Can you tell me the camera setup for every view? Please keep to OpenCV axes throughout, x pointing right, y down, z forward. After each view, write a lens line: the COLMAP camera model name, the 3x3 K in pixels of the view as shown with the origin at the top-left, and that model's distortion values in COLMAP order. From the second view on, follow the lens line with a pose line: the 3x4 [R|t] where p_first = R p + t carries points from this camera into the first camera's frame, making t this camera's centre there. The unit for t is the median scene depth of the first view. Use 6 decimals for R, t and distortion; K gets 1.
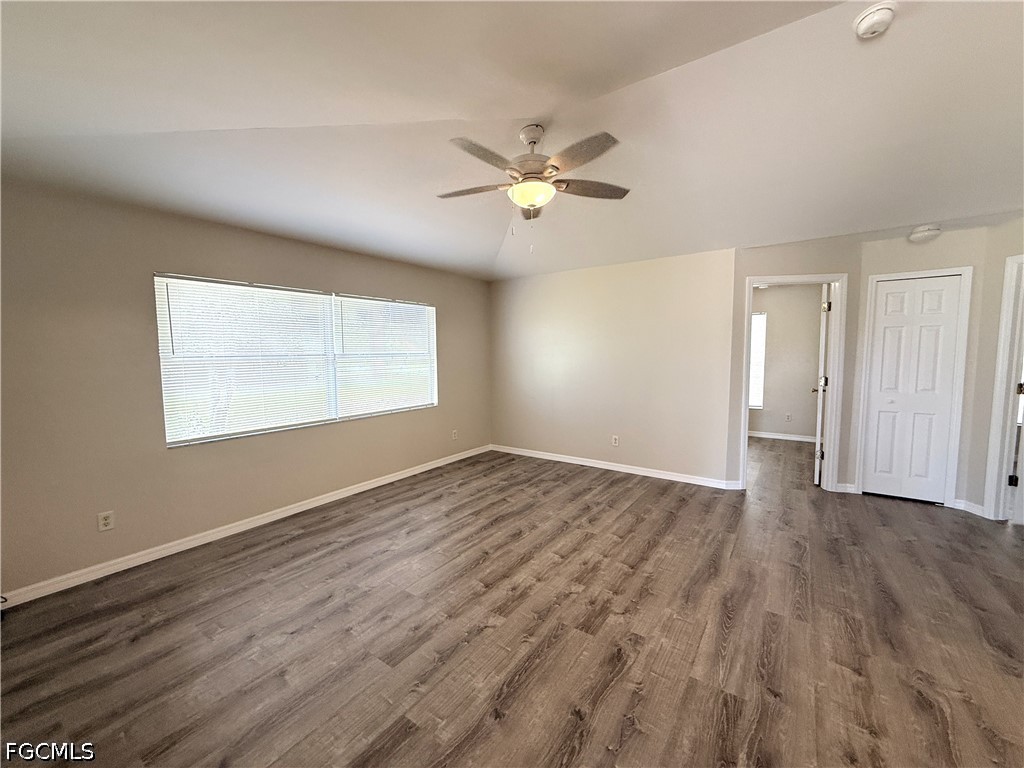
lens RADIAL K [[408.0, 0, 512.4], [0, 408.0, 383.4], [0, 0, 1]] dist [0.001563, -0.000137]
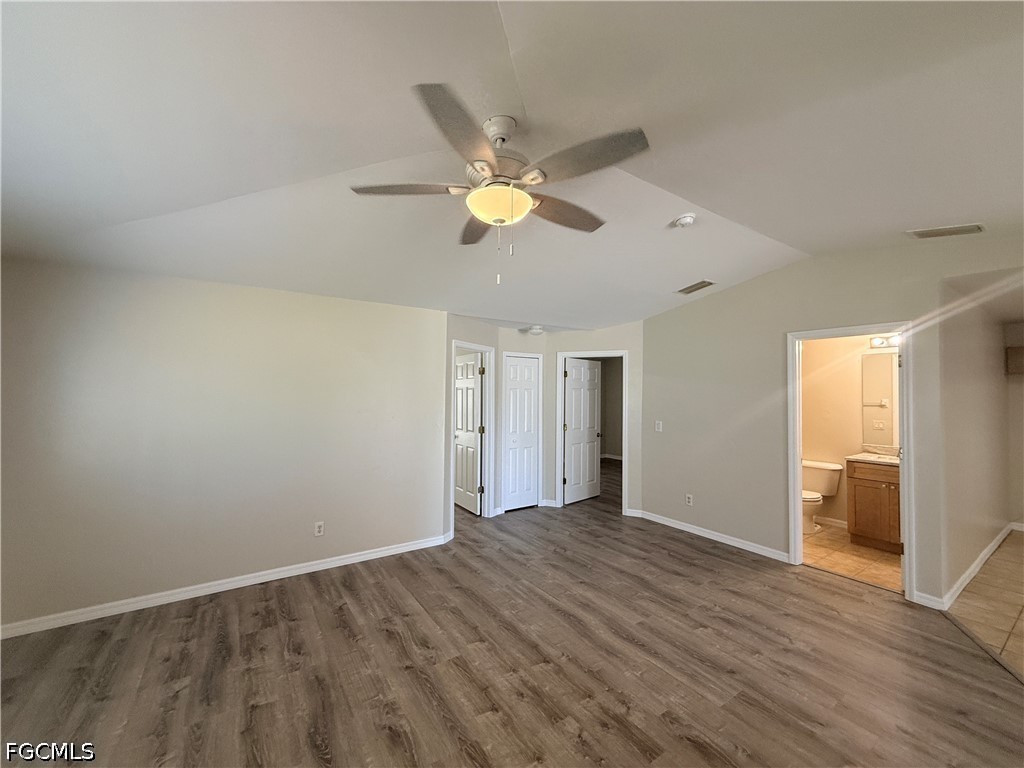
lens RADIAL K [[408.0, 0, 505.1], [0, 408.0, 389.4], [0, 0, 1]] dist [0.001563, -0.000137]
pose [[0.359133, 0.018198, 0.933109, -0.481633], [0.061488, 0.997176, -0.043113, -0.089320], [-0.931259, 0.072858, 0.357000, 0.601885]]
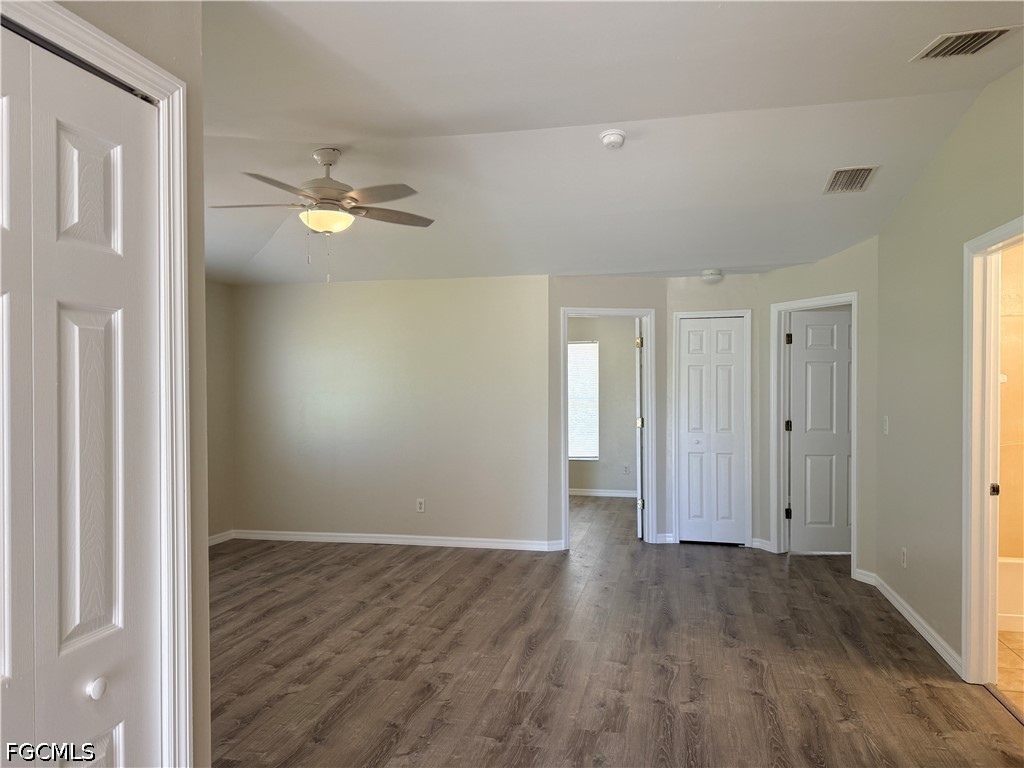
lens RADIAL K [[715.8, 0, 519.3], [0, 715.8, 380.5], [0, 0, 1]] dist [0.056537, -0.034151]
pose [[0.923935, 0.005385, 0.382512, -0.136191], [0.026182, 0.996666, -0.077272, 0.023126], [-0.381653, 0.081409, 0.920714, -0.491768]]
